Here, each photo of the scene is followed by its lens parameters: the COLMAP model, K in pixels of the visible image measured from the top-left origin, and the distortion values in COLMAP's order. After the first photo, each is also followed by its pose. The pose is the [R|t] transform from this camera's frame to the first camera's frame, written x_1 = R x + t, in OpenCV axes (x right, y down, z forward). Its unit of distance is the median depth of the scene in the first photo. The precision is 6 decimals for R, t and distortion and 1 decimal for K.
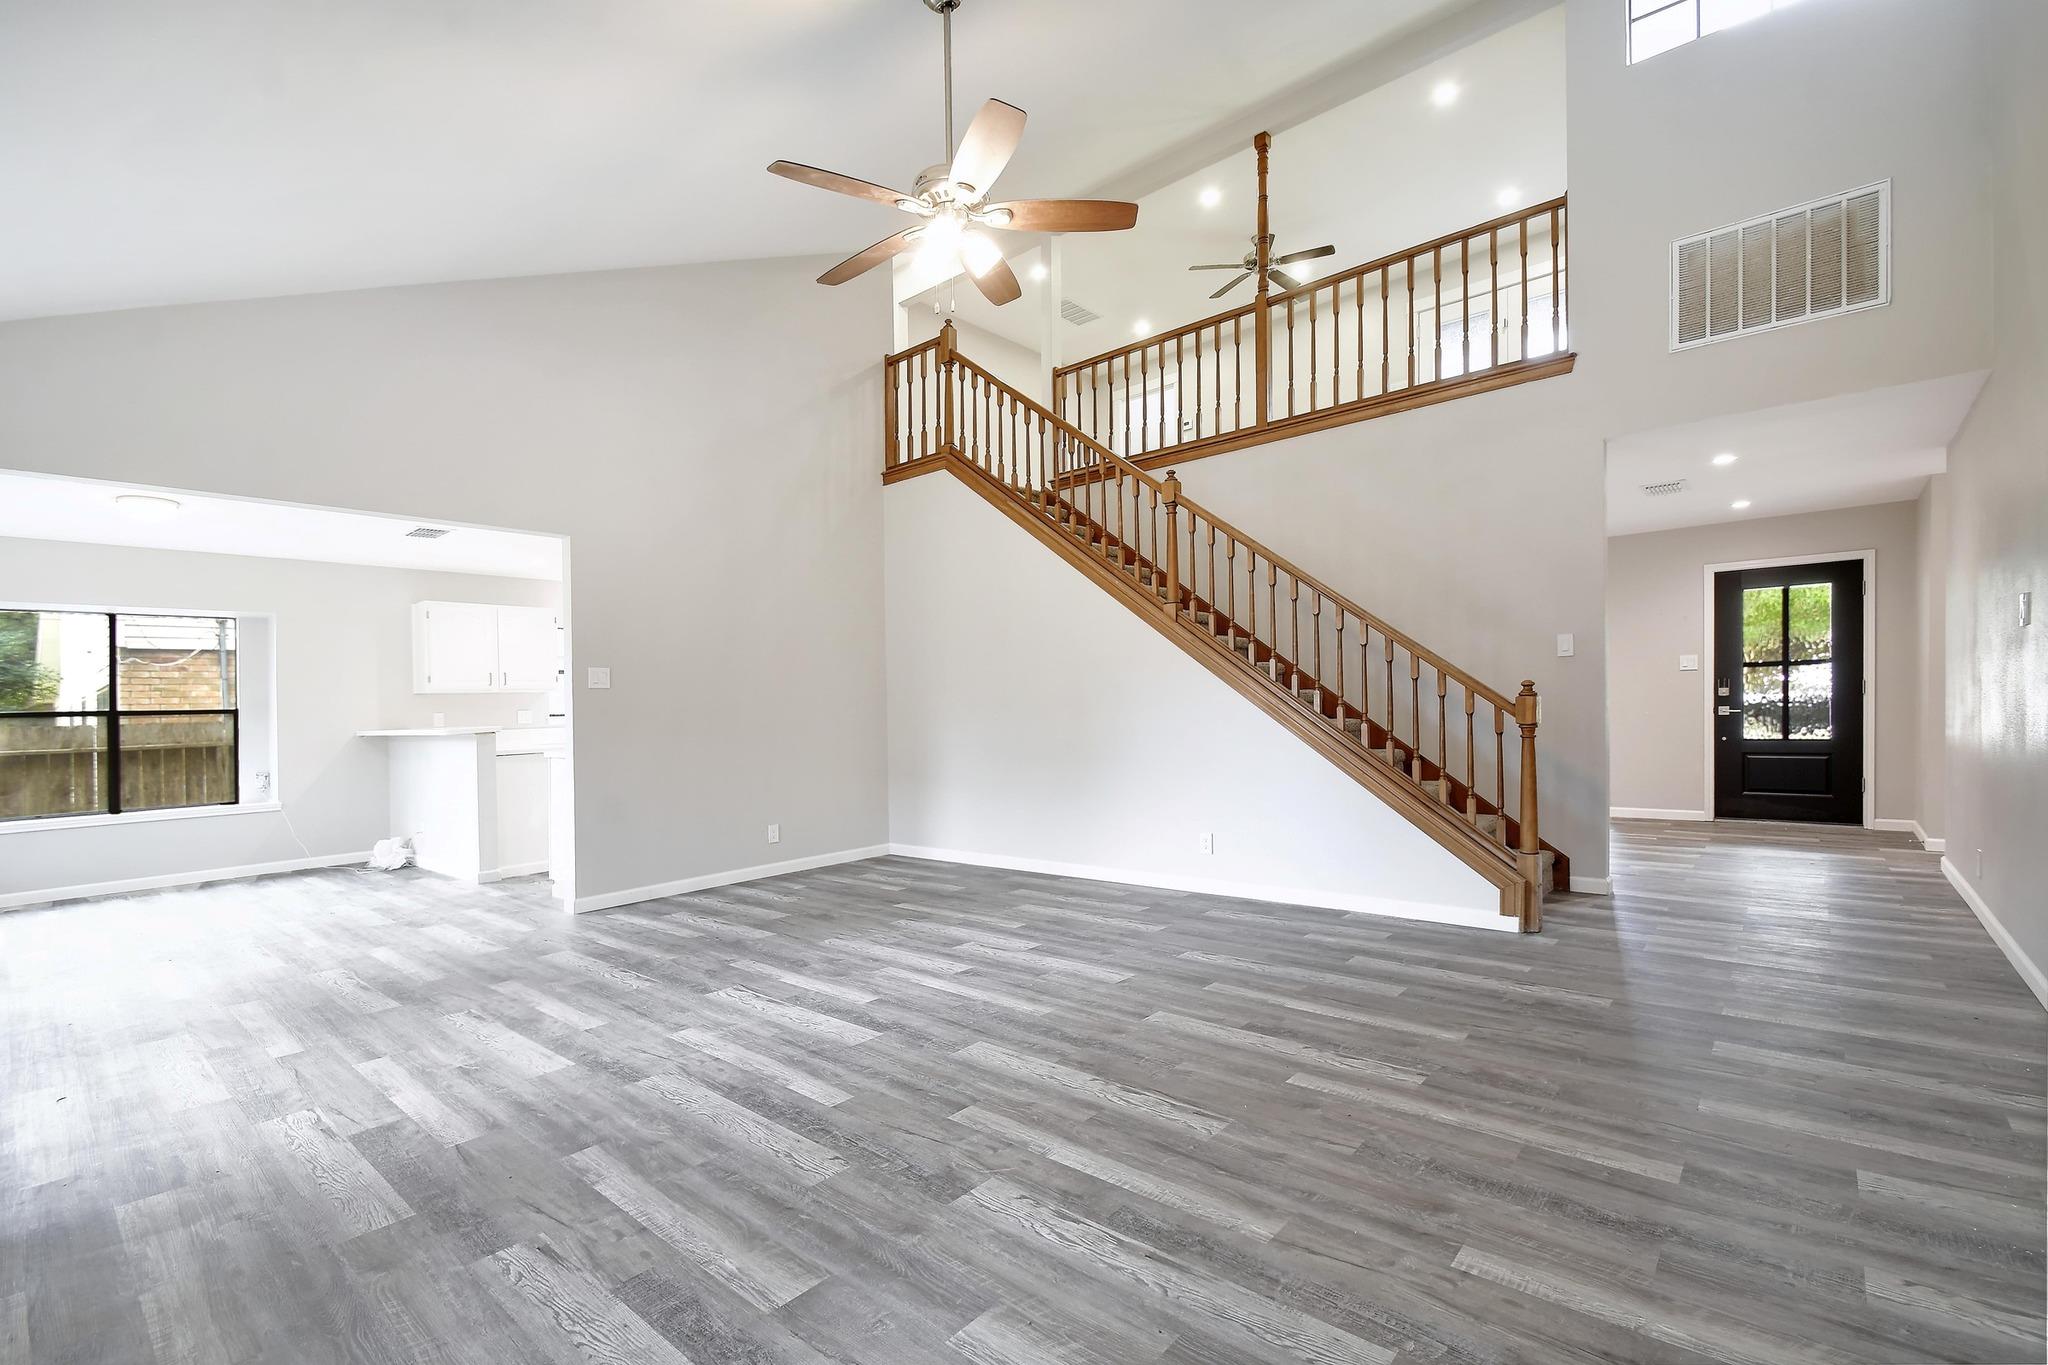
lens RADIAL K [[912.9, 0, 984.1], [0, 912.9, 715.4], [0, 0, 1]] dist [-0.003431, -0.003416]
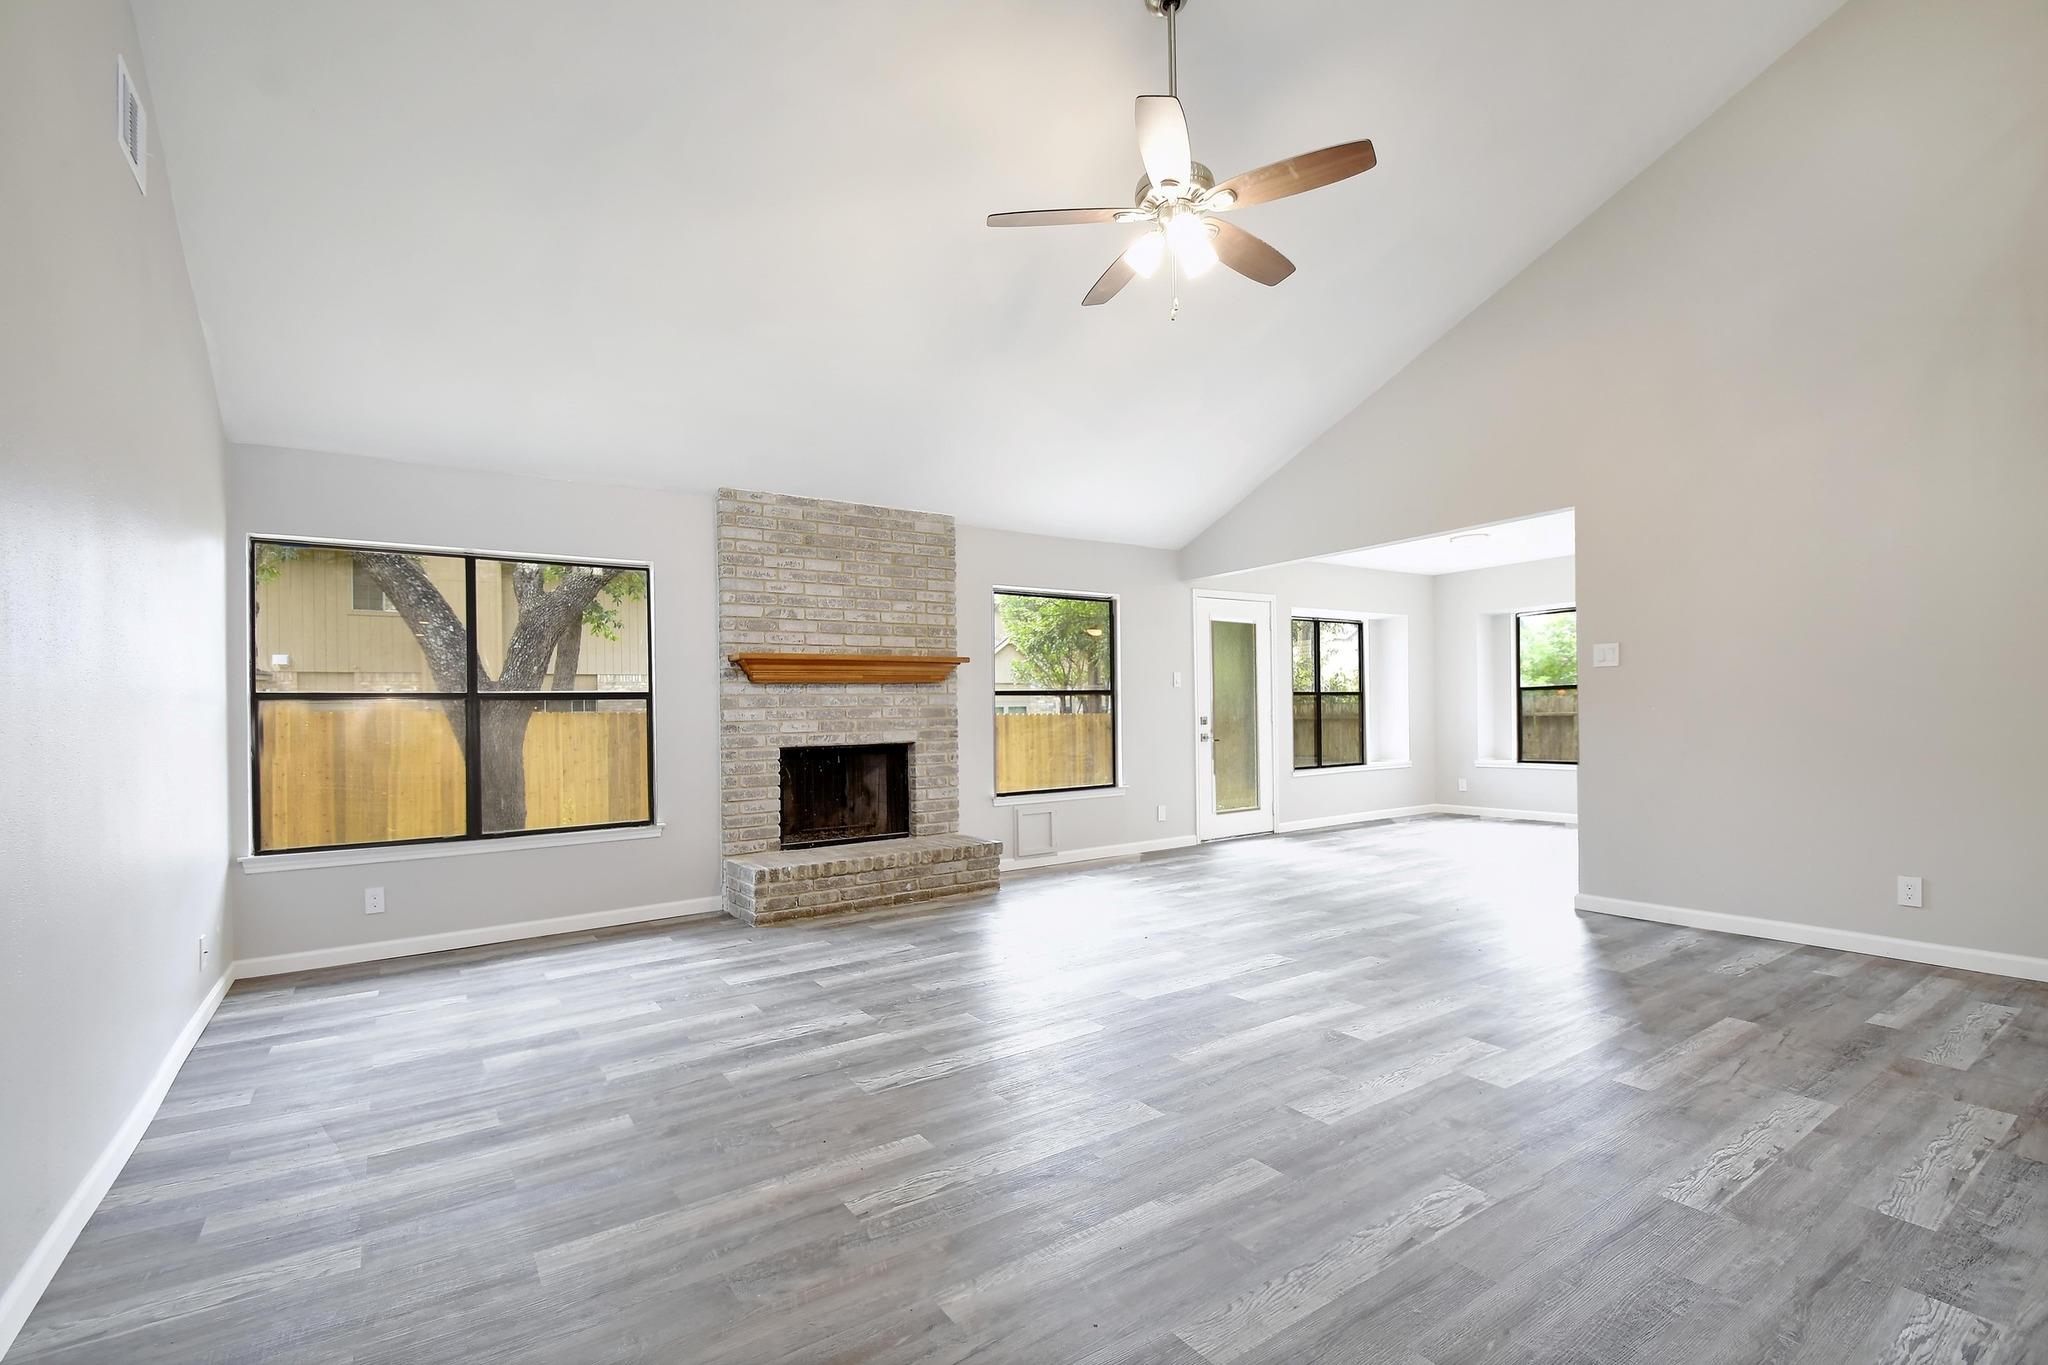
lens RADIAL K [[912.9, 0, 1020.1], [0, 912.9, 684.7], [0, 0, 1]] dist [-0.003431, -0.003416]
pose [[-0.237115, 0.009388, -0.971436, 0.943996], [0.021019, 0.999769, 0.004531, -0.047677], [0.971254, -0.019344, -0.237257, 1.039744]]
